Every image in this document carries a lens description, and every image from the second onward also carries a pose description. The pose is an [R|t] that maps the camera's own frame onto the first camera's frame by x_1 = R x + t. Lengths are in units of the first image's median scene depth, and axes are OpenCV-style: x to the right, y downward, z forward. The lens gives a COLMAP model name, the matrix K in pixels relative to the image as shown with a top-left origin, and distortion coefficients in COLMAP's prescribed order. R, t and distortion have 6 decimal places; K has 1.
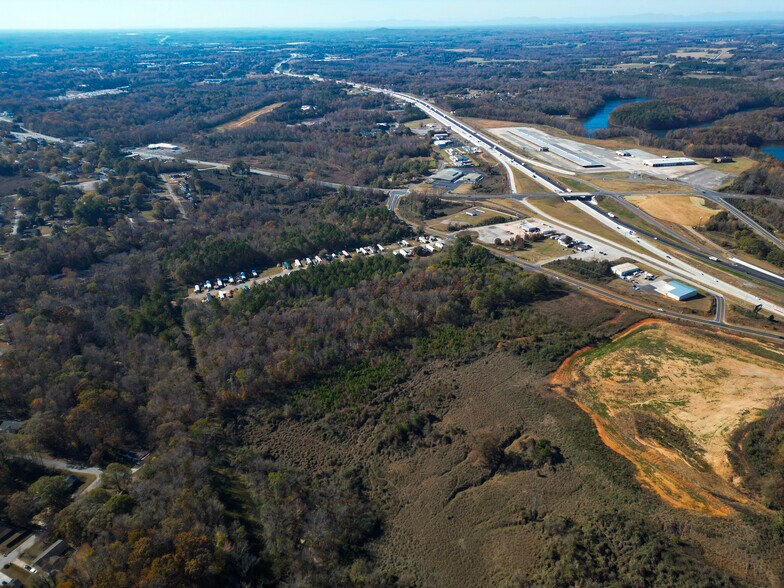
lens RADIAL K [[543.9, 0, 389.5], [0, 543.9, 291.4], [0, 0, 1]] dist [0.077238, -0.071355]
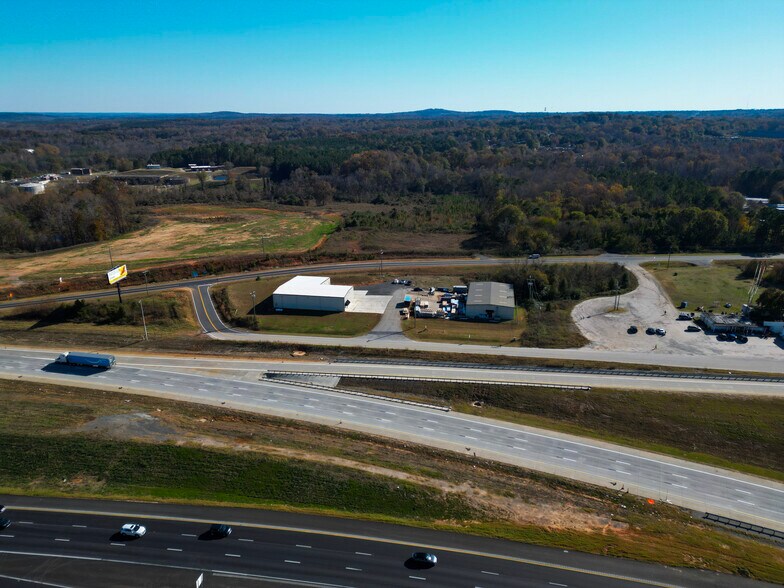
lens RADIAL K [[543.9, 0, 388.4], [0, 543.9, 295.5], [0, 0, 1]] dist [0.077238, -0.071355]
pose [[-0.608296, 0.269645, -0.746503, 0.920266], [-0.336647, 0.764082, 0.550315, -0.259713], [0.718780, 0.586063, -0.374013, 1.412381]]
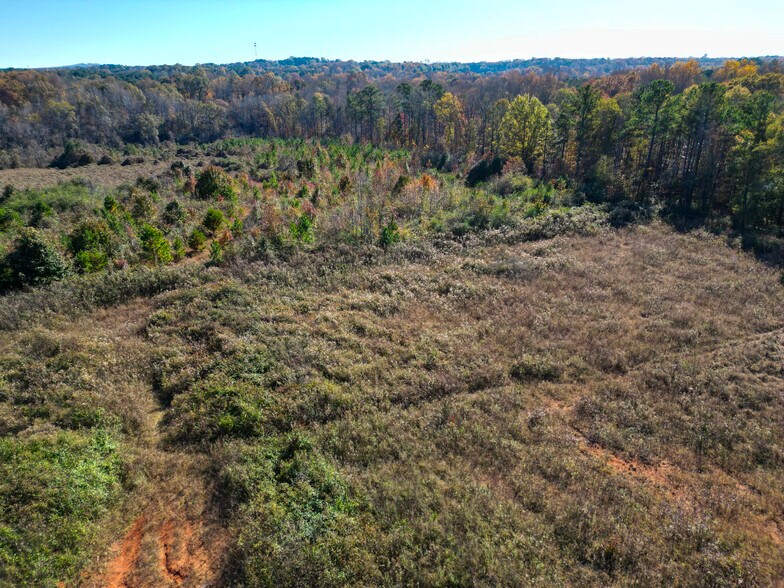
lens RADIAL K [[543.9, 0, 385.4], [0, 543.9, 298.3], [0, 0, 1]] dist [0.077238, -0.071355]
pose [[-0.105068, 0.397081, -0.911750, 0.475184], [-0.422475, 0.812155, 0.402391, 0.014276], [0.900264, 0.427470, 0.082426, 1.108197]]
